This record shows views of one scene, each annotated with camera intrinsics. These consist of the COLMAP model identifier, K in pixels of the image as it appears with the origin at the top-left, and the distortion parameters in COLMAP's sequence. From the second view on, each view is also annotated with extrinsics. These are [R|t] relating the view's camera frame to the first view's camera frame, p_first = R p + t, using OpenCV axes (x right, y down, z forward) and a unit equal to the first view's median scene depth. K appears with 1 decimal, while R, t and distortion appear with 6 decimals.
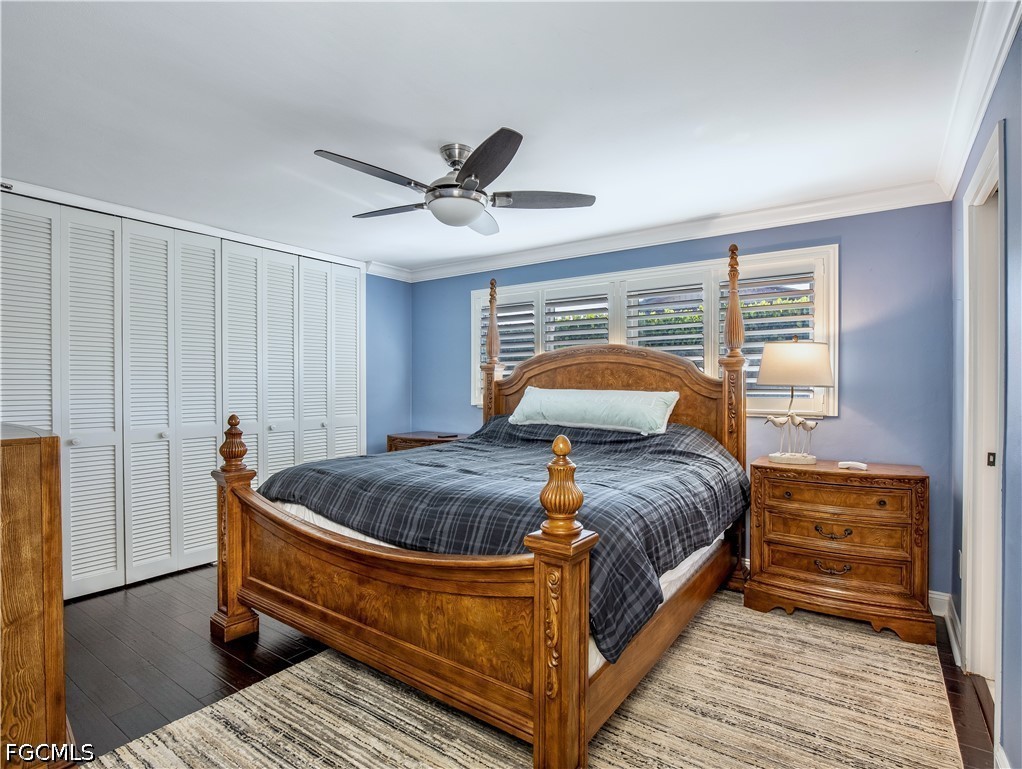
lens RADIAL K [[521.9, 0, 514.0], [0, 521.9, 394.5], [0, 0, 1]] dist [-0.016792, 0.000555]
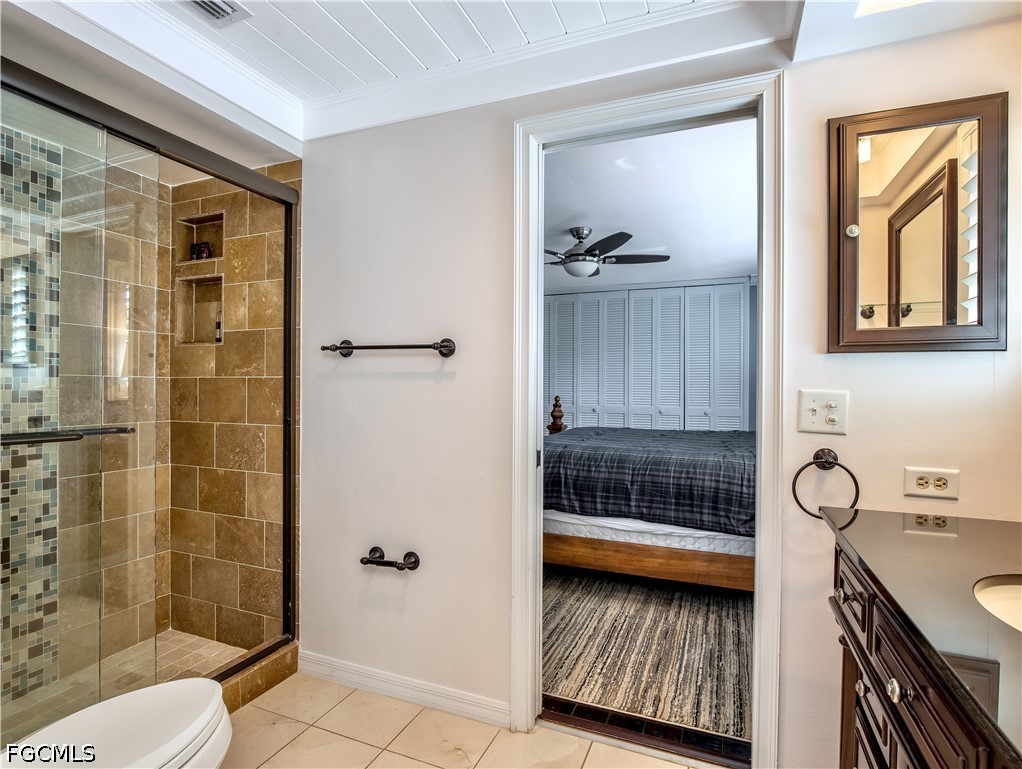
lens RADIAL K [[521.9, 0, 514.0], [0, 521.9, 394.5], [0, 0, 1]] dist [-0.016792, 0.000555]
pose [[0.223845, 0.012598, -0.974543, 1.281240], [-0.025406, 0.999652, 0.007087, 0.025557], [0.974294, 0.023173, 0.224087, 0.421129]]
